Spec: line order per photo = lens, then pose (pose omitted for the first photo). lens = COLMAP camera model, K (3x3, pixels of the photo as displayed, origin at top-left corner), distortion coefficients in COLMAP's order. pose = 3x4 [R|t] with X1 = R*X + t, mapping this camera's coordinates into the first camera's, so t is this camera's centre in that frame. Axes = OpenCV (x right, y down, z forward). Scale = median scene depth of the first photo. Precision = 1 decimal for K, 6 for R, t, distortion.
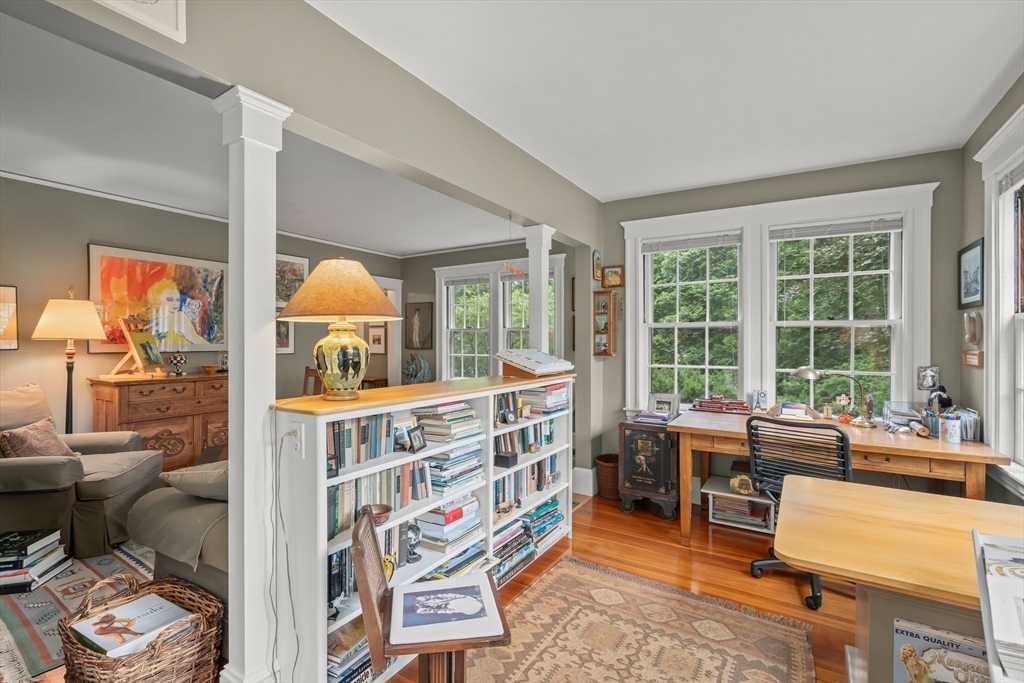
lens RADIAL K [[466.7, 0, 506.3], [0, 466.7, 345.2], [0, 0, 1]] dist [-0.000693, 0.000090]
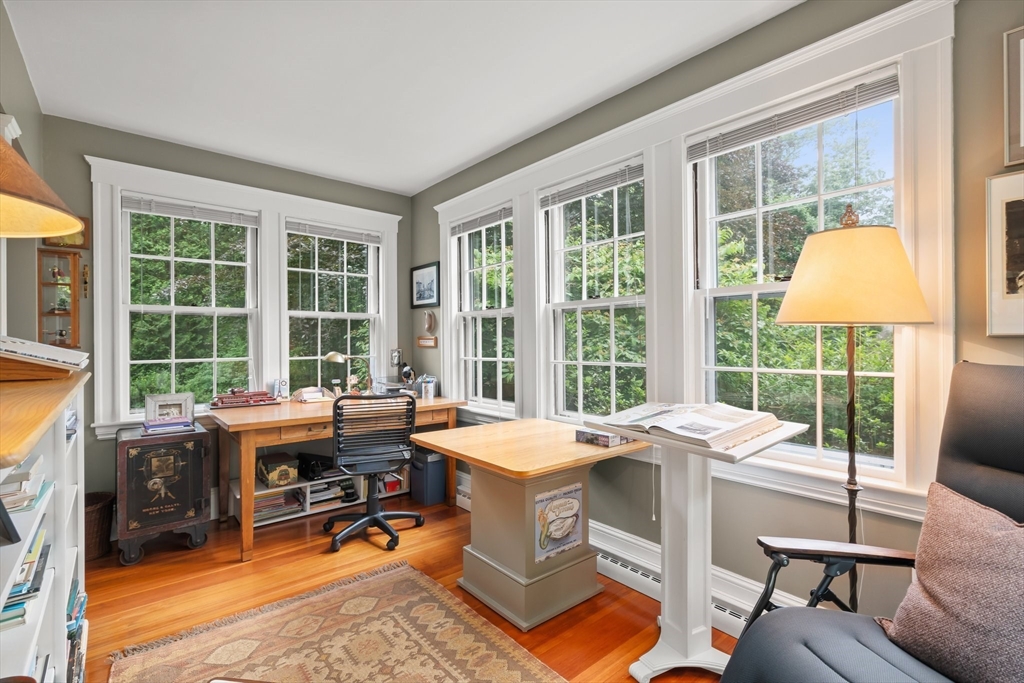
lens RADIAL K [[472.6, 0, 512.0], [0, 472.6, 341.5], [0, 0, 1]] dist [-0.000983, -0.000056]
pose [[0.296695, -0.003037, 0.954967, -0.314952], [0.015708, 0.999875, -0.001701, 0.030664], [-0.954843, 0.015506, 0.296706, 0.264501]]
